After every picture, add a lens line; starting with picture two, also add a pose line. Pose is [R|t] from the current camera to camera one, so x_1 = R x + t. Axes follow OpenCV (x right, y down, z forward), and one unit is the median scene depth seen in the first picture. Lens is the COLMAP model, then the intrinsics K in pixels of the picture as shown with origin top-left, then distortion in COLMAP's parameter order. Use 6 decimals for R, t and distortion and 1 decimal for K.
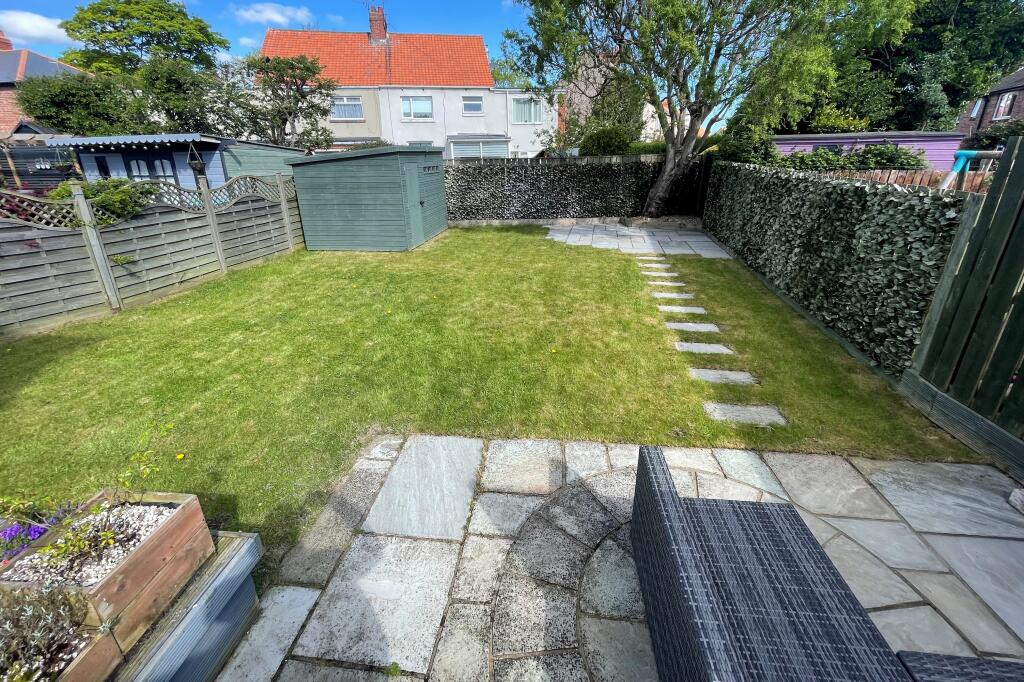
lens RADIAL K [[407.0, 0, 511.6], [0, 407.0, 309.4], [0, 0, 1]] dist [-0.001134, -0.000032]
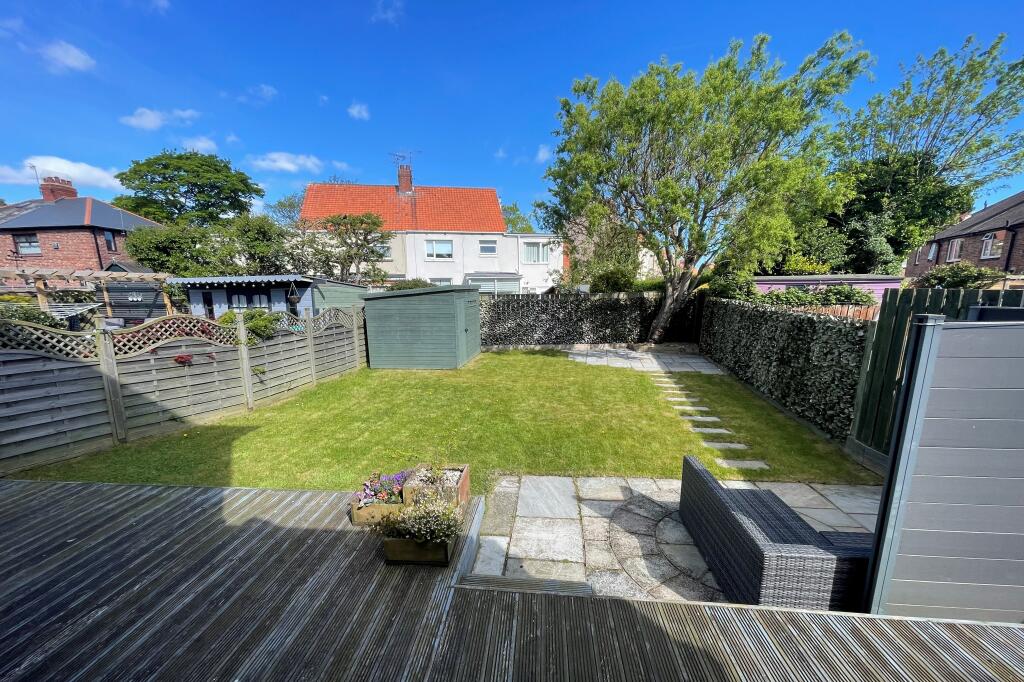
lens RADIAL K [[409.4, 0, 514.0], [0, 409.4, 385.8], [0, 0, 1]] dist [-0.003541, -0.000480]
pose [[0.999875, 0.001211, 0.015791, -0.123839], [0.000835, 0.991652, -0.128939, 0.070744], [-0.015816, 0.128936, 0.991527, -0.219199]]
